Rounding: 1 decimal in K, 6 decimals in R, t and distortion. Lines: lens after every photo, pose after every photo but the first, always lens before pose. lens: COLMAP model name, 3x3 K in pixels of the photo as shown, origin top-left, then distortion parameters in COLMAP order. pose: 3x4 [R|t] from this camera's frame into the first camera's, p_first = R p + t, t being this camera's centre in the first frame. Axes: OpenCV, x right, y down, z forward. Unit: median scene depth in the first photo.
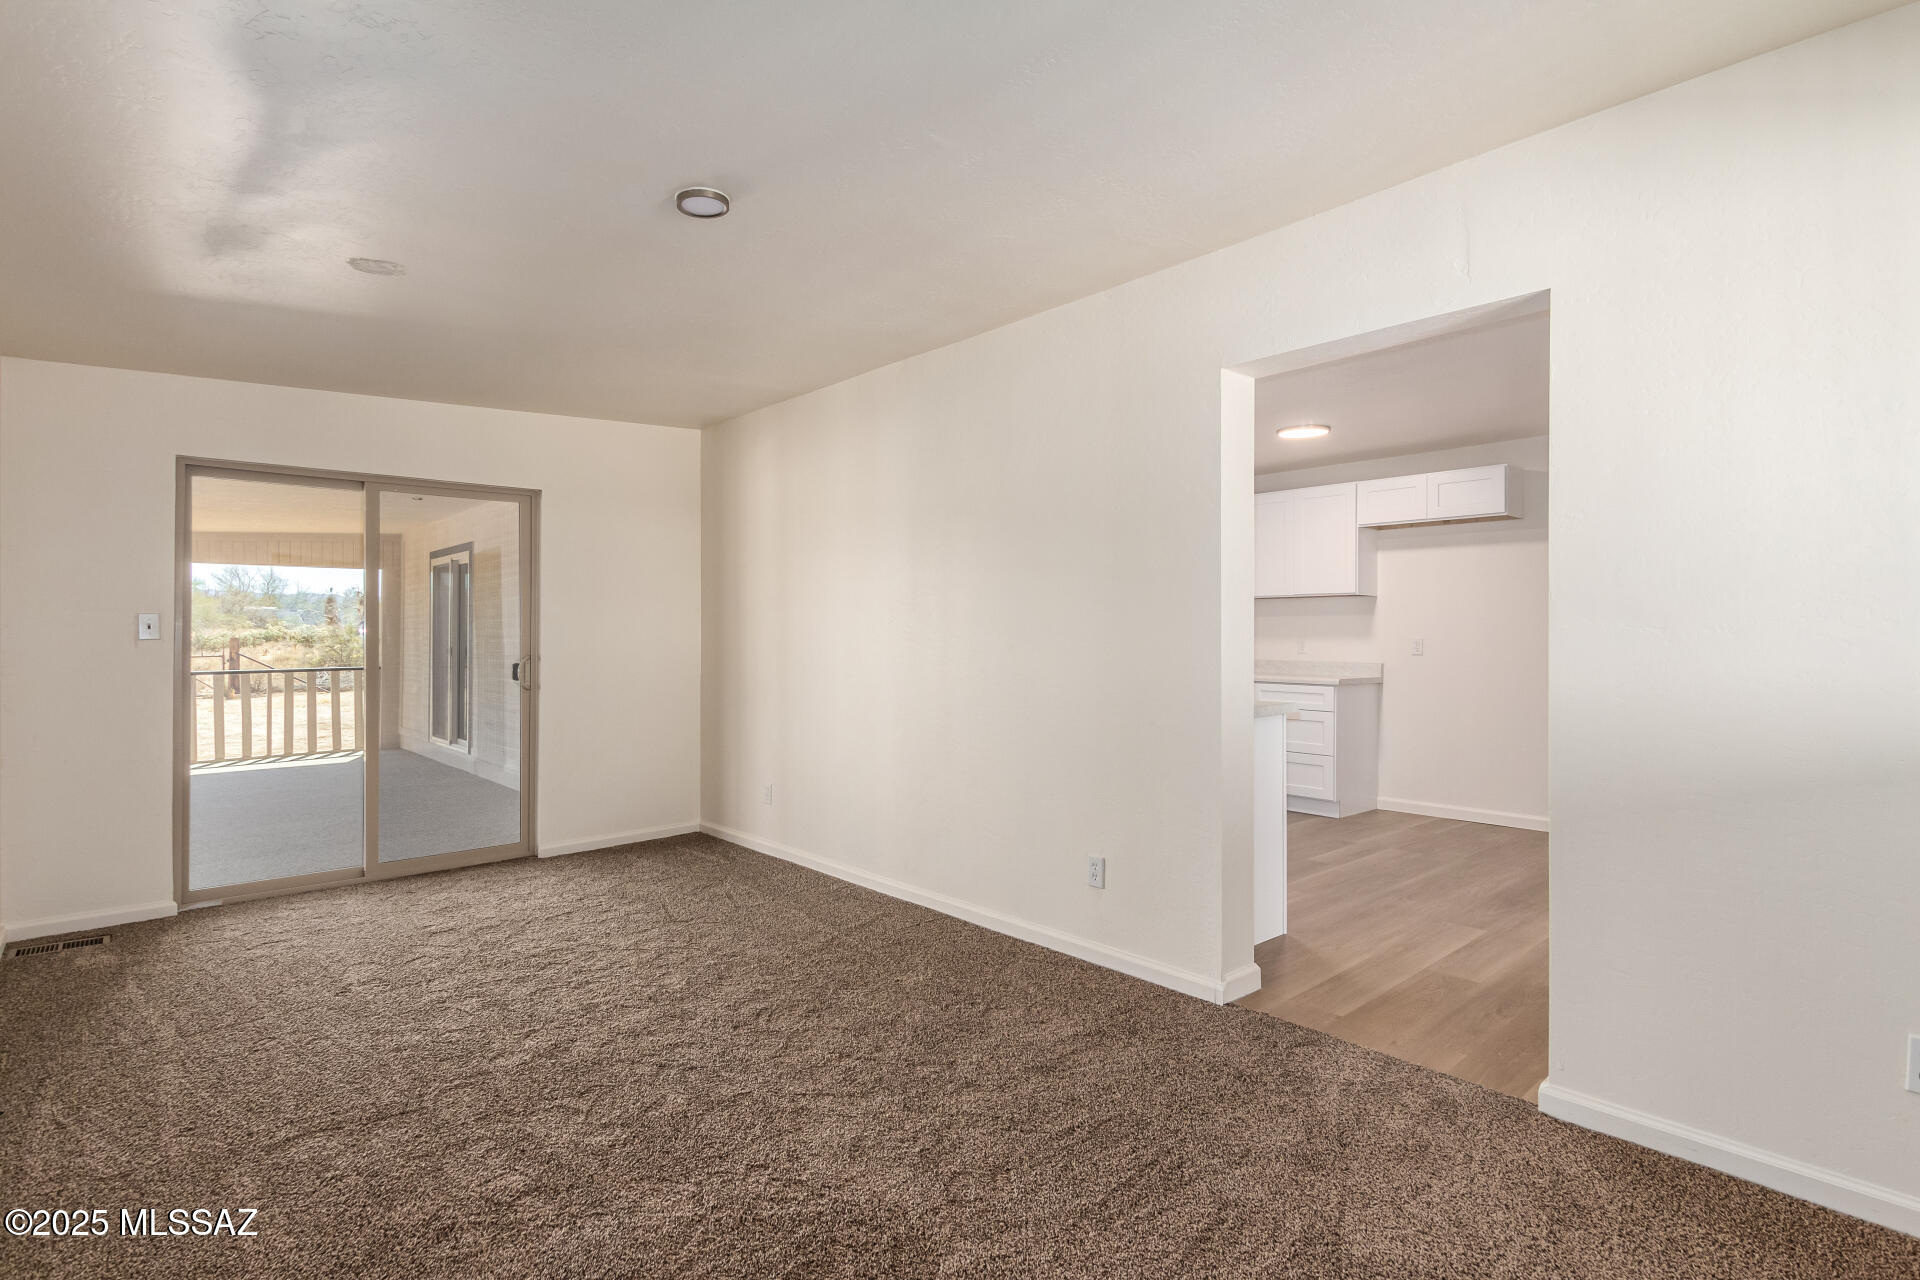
lens RADIAL K [[942.1, 0, 959.2], [0, 942.1, 636.4], [0, 0, 1]] dist [0.013607, -0.000068]
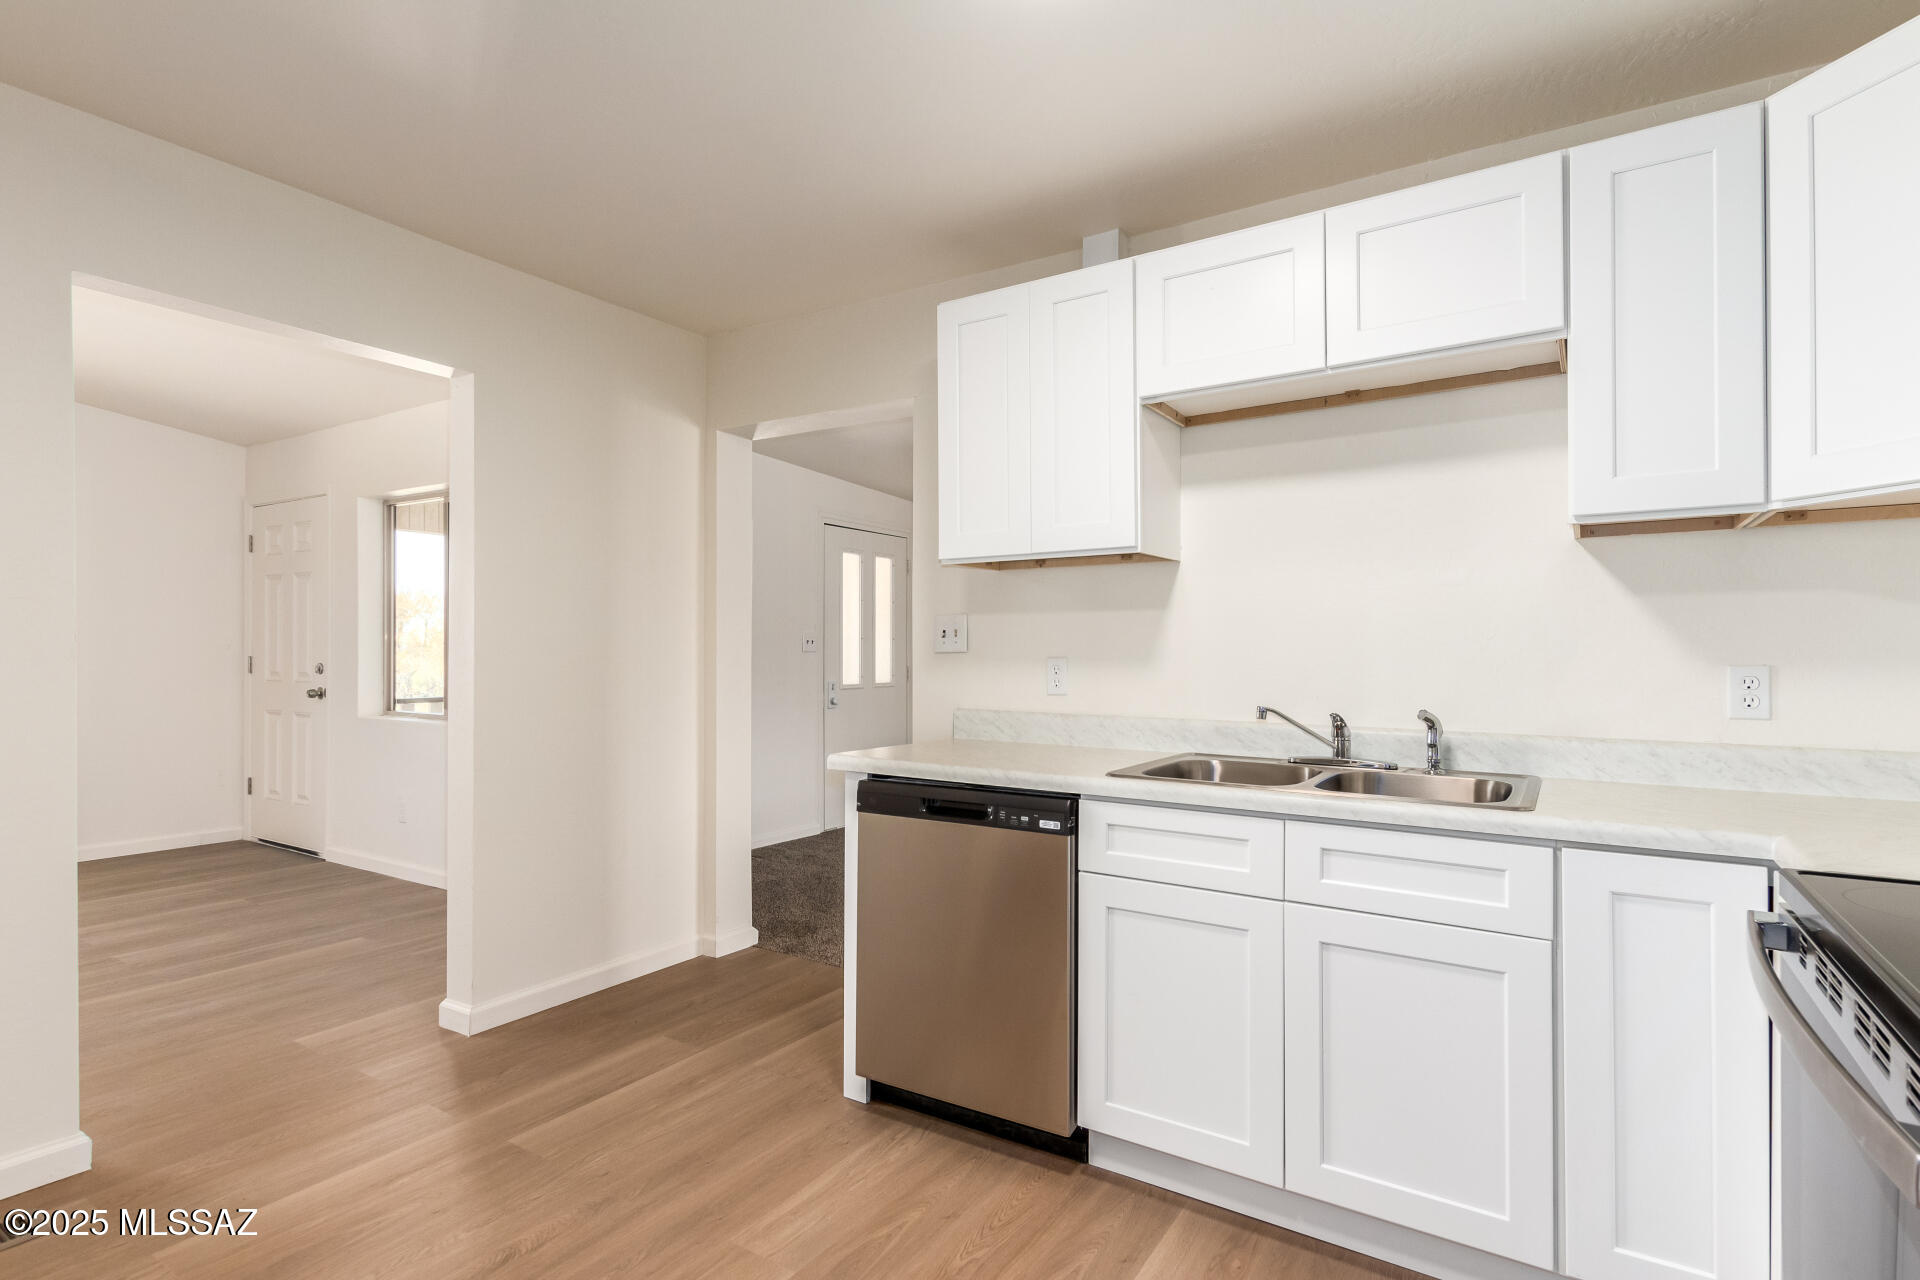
lens RADIAL K [[913.2, 0, 969.3], [0, 913.2, 641.7], [0, 0, 1]] dist [-0.000614, 0.000156]
pose [[-0.961203, -0.003261, -0.275822, 0.473501], [-0.002716, 0.999994, -0.002356, -0.002616], [0.275828, -0.001516, -0.961206, 1.761498]]
